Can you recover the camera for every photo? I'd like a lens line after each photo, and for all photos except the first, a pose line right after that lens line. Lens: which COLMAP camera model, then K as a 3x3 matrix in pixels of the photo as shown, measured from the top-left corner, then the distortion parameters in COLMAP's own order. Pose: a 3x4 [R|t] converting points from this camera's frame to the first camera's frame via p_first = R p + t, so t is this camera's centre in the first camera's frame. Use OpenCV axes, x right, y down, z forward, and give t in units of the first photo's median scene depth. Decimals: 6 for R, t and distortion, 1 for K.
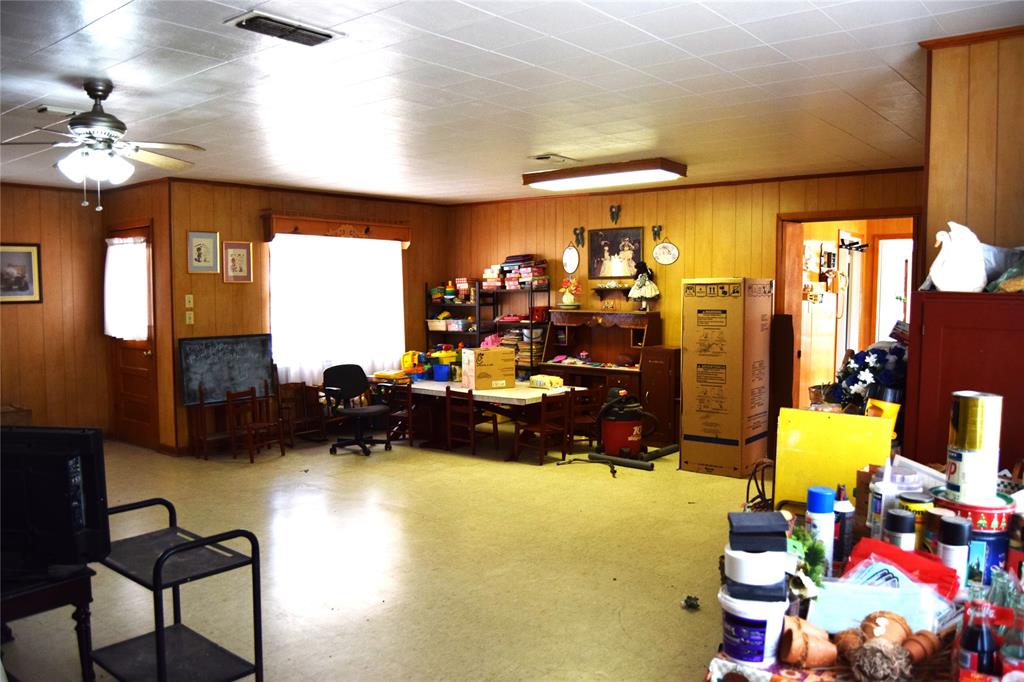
lens RADIAL K [[800.3, 0, 512.4], [0, 800.3, 341.6], [0, 0, 1]] dist [-0.084870, 0.028639]
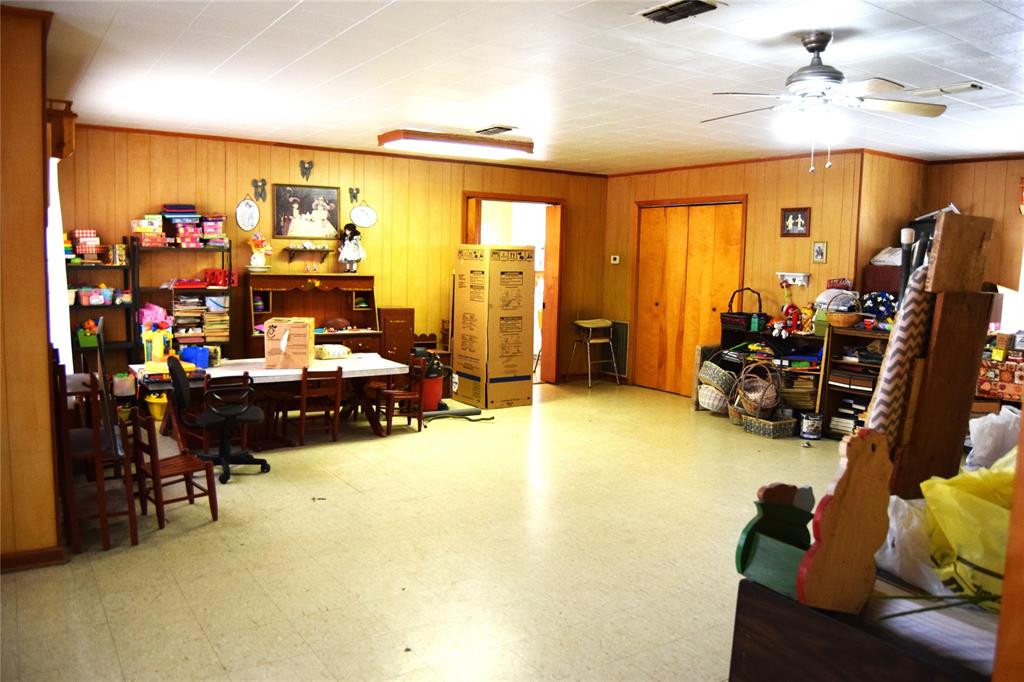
lens RADIAL K [[800.3, 0, 512.2], [0, 800.3, 343.4], [0, 0, 1]] dist [-0.084870, 0.028639]
pose [[0.302924, -0.093086, 0.948458, -0.706144], [0.038153, 0.995605, 0.085528, -0.027318], [-0.952251, 0.010278, 0.305144, 0.488609]]
